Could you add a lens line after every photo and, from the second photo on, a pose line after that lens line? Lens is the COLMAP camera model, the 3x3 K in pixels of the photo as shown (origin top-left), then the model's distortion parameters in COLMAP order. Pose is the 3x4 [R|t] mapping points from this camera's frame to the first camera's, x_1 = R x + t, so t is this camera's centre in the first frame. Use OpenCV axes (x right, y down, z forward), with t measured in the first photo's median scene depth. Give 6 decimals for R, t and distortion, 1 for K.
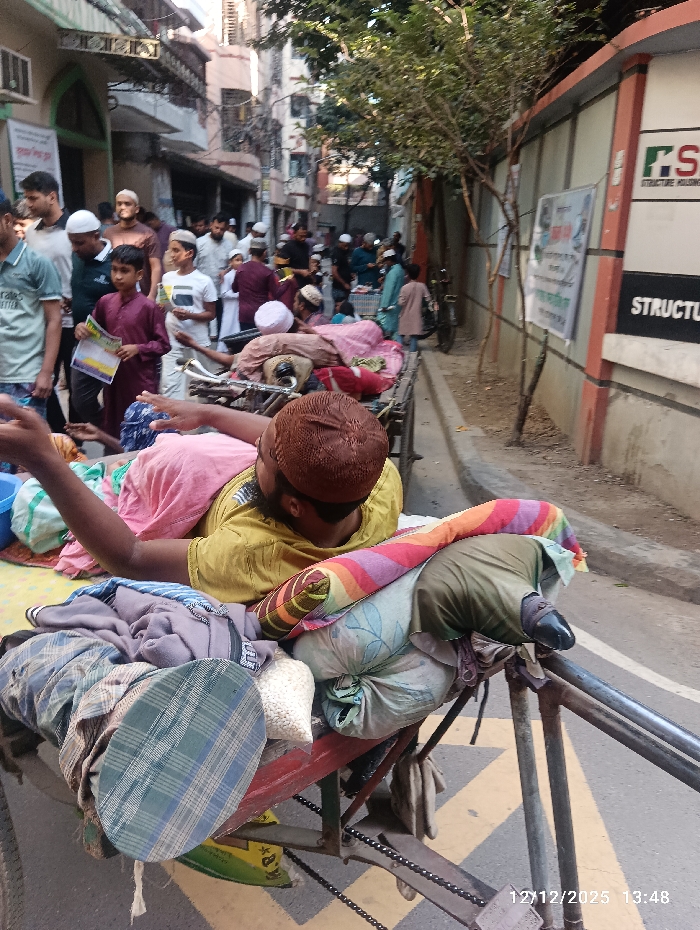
lens RADIAL K [[763.7, 0, 325.9], [0, 763.7, 464.3], [0, 0, 1]] dist [0.088174, -0.171207]
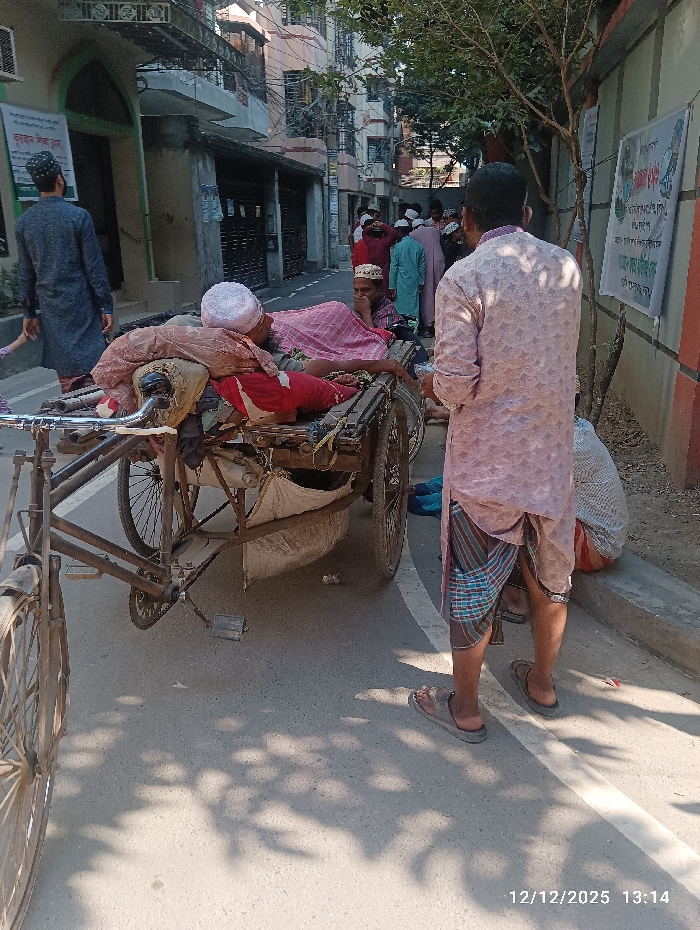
lens RADIAL K [[762.6, 0, 319.7], [0, 762.6, 465.1], [0, 0, 1]] dist [-0.003274, -0.013695]
pose [[0.990139, -0.022377, -0.138290, 0.045117], [0.024142, 0.999647, 0.011102, -0.017263], [0.137993, -0.014331, 0.990330, 0.111893]]
